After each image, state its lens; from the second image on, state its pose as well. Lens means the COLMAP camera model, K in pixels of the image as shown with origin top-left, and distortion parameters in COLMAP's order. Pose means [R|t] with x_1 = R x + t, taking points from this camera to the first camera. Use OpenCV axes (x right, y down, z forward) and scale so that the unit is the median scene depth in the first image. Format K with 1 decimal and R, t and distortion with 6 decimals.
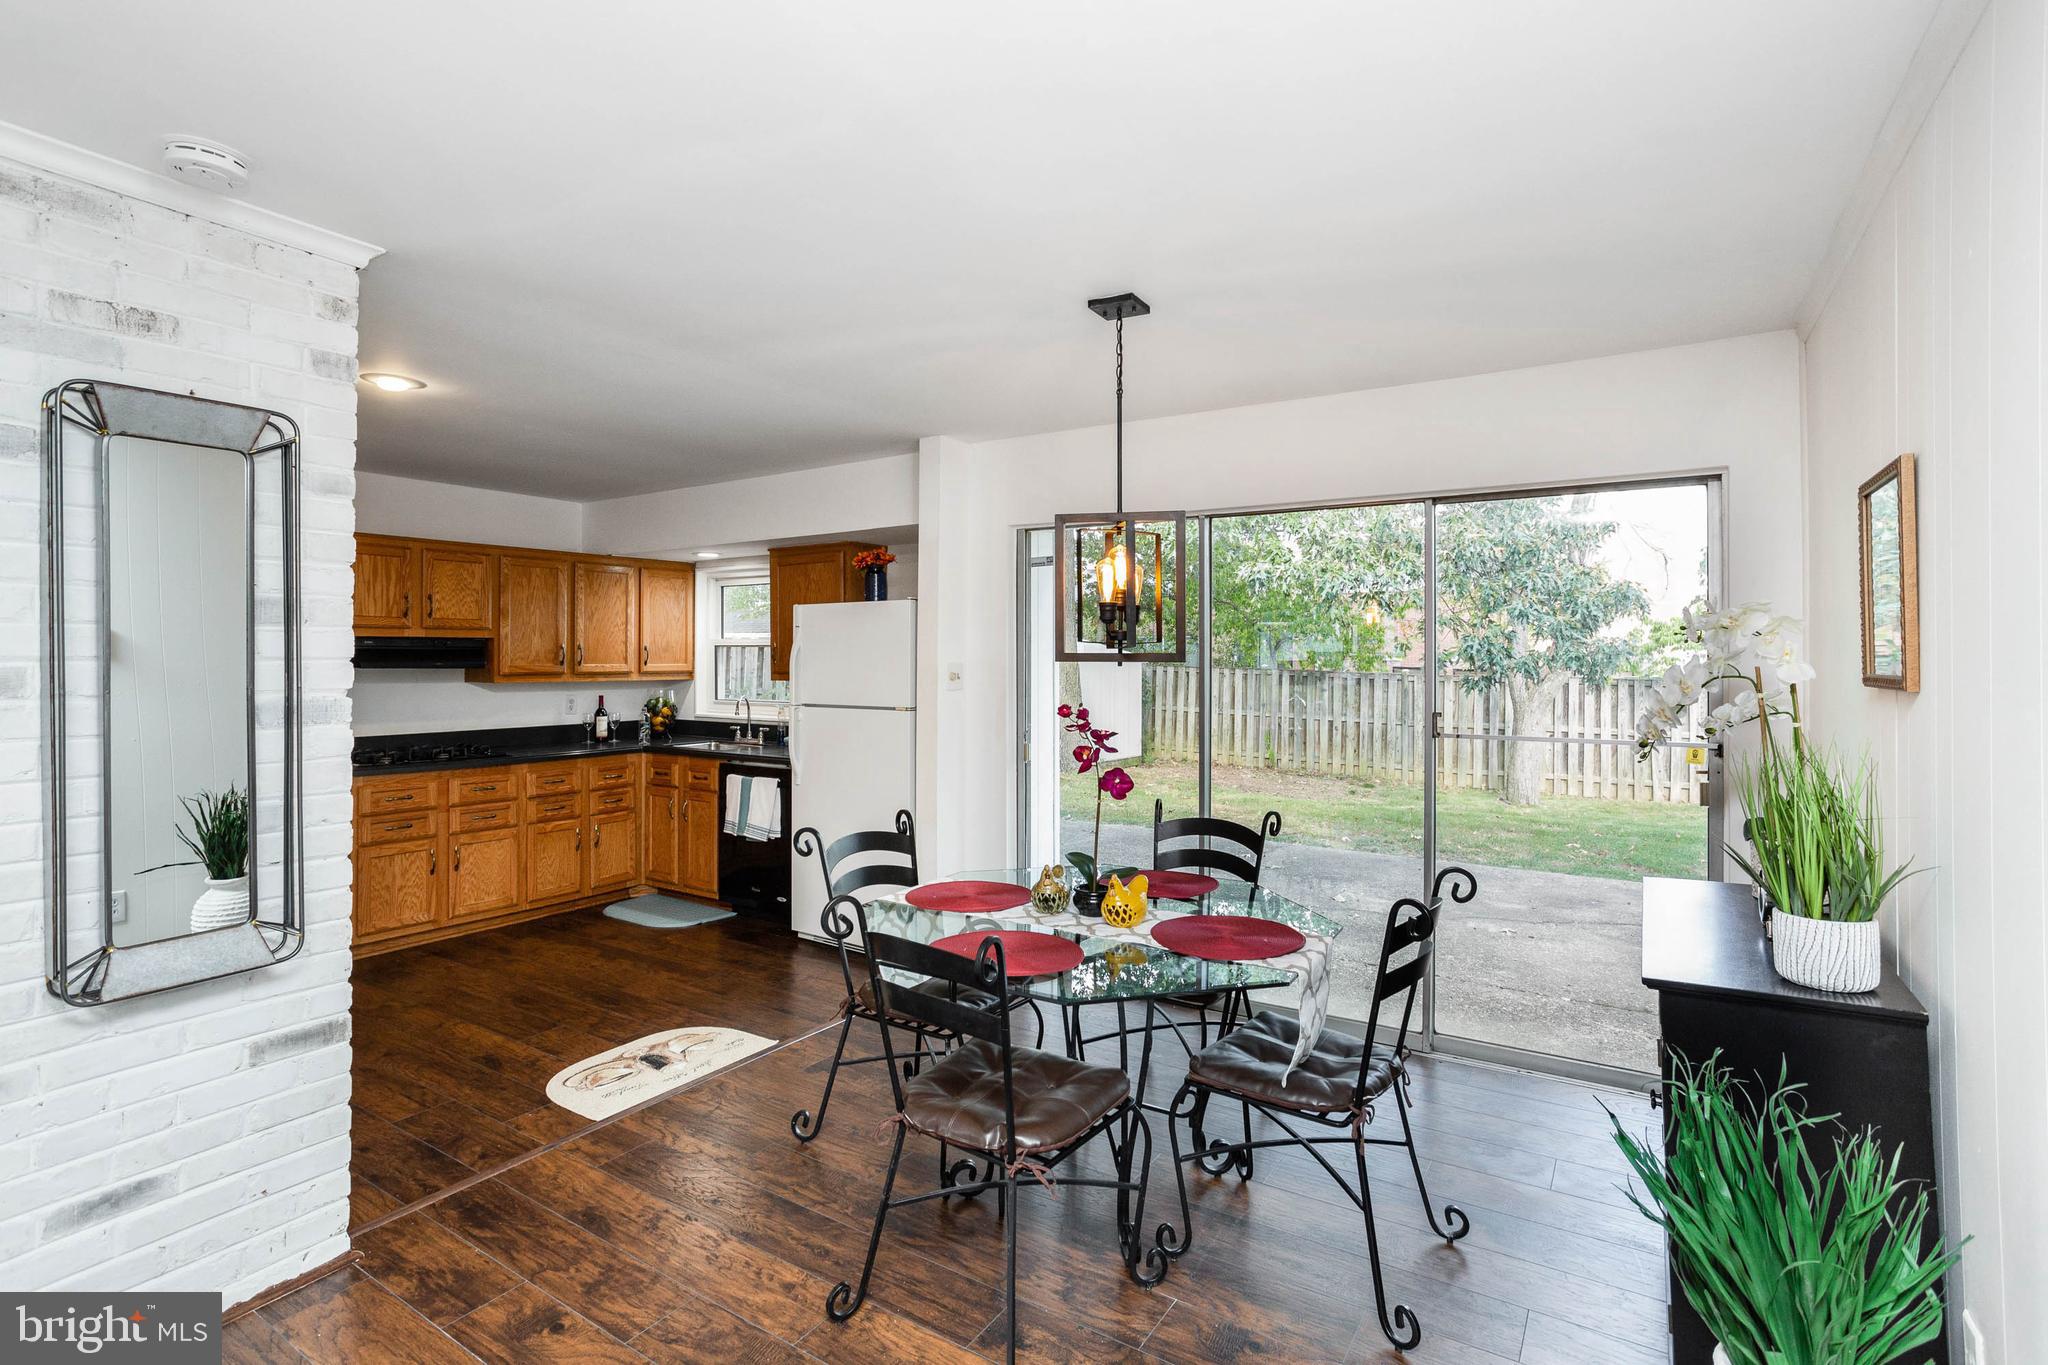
lens RADIAL K [[982.3, 0, 978.8], [0, 982.3, 661.6], [0, 0, 1]] dist [-0.009970, 0.000924]
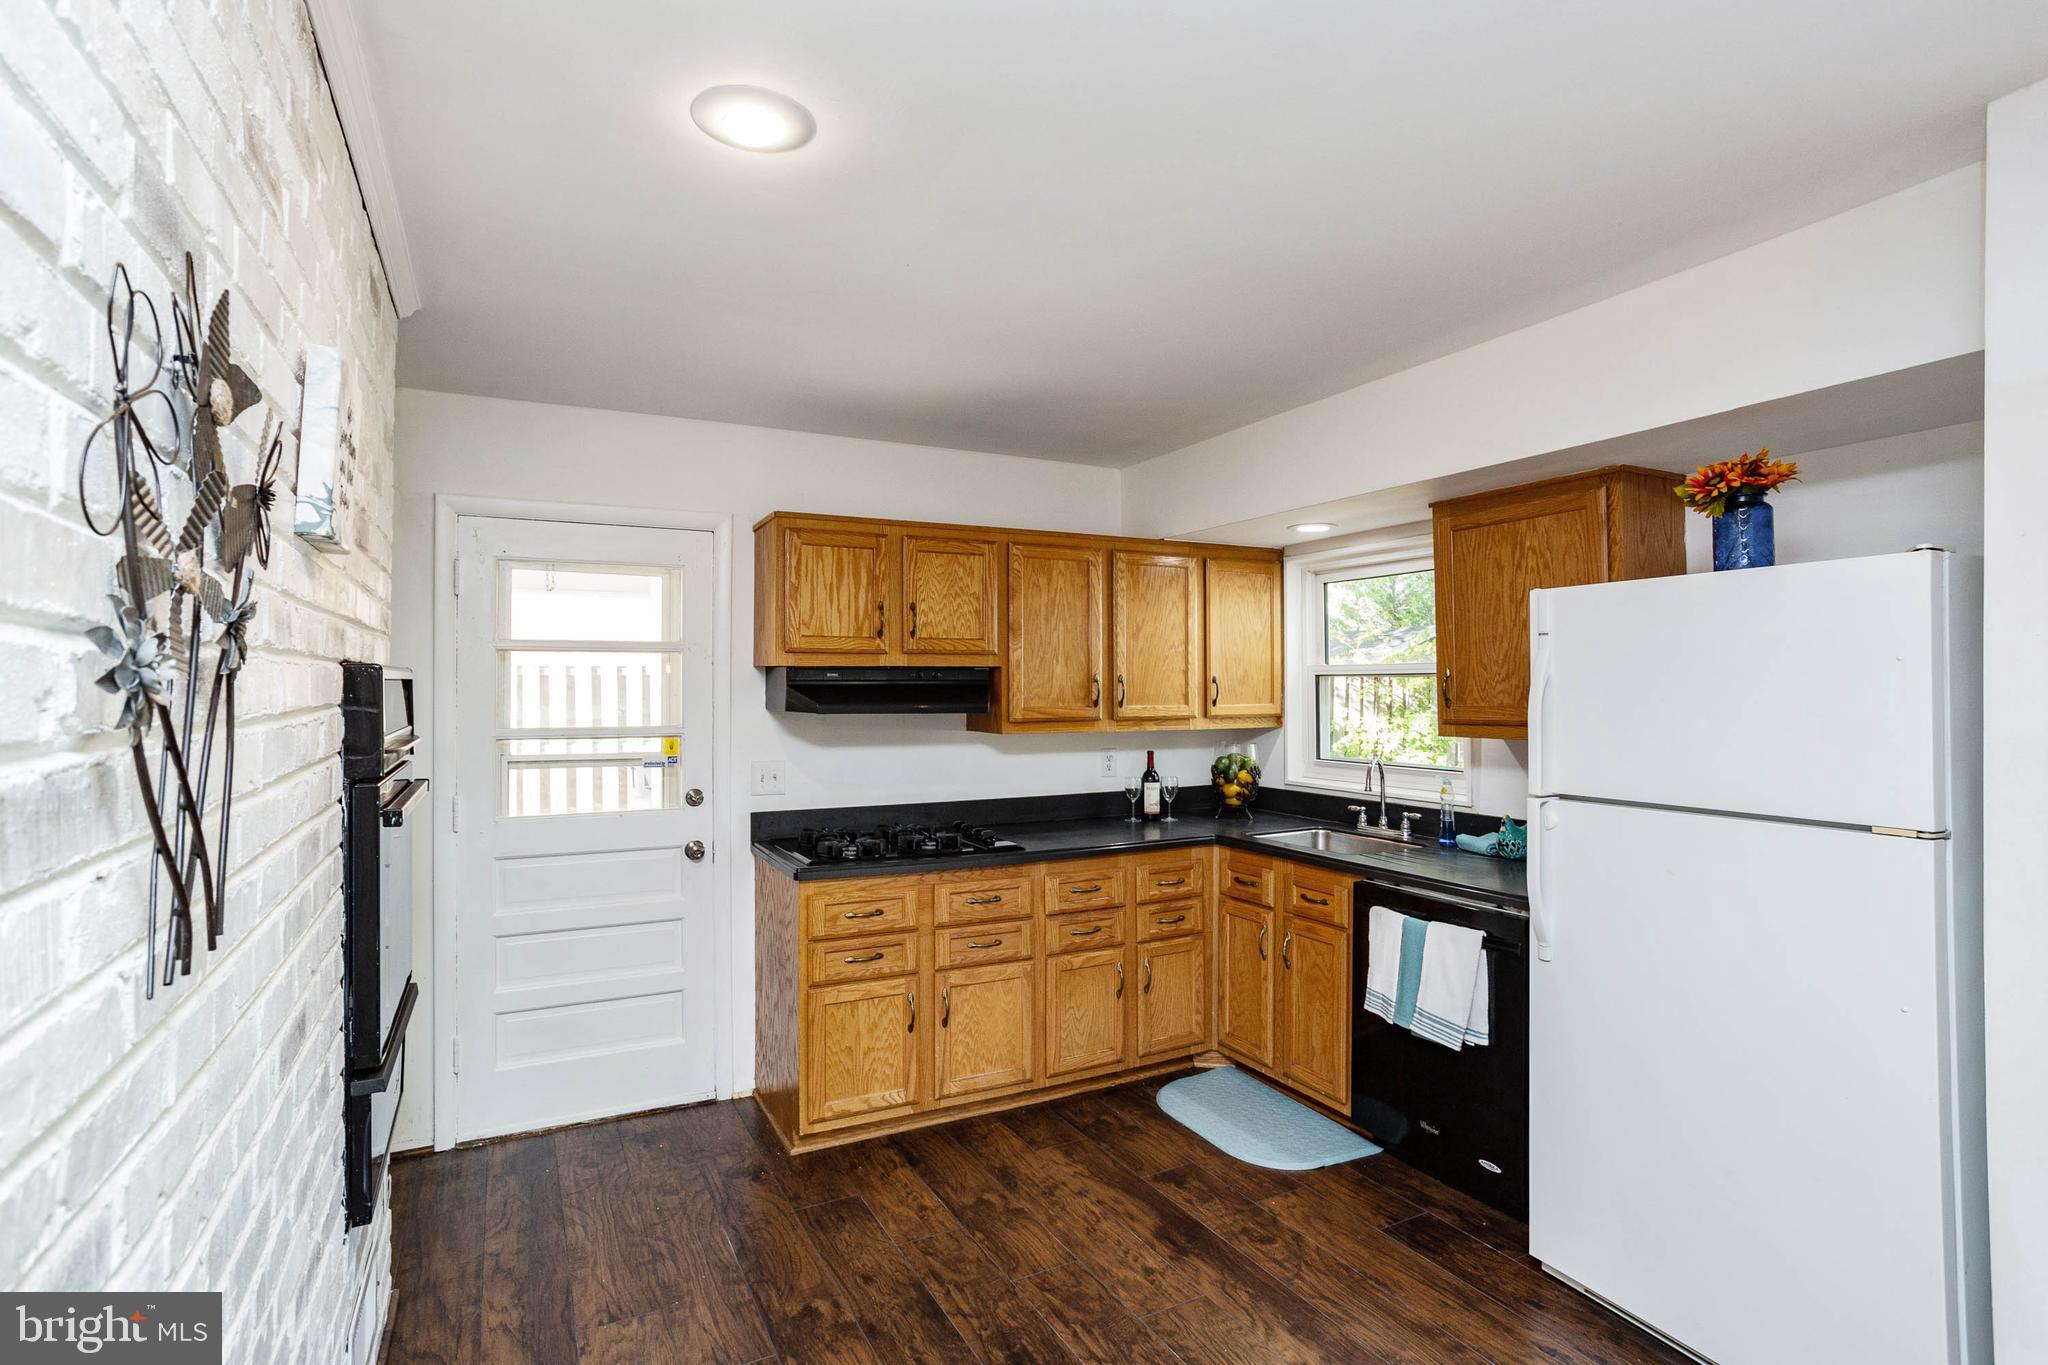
lens RADIAL K [[982.3, 0, 1016.1], [0, 982.3, 681.8], [0, 0, 1]] dist [-0.009970, 0.000924]
pose [[0.884886, -0.006765, -0.465758, -0.172422], [0.002819, 0.999954, -0.009167, -0.007614], [0.465799, 0.006799, 0.884864, 0.408457]]
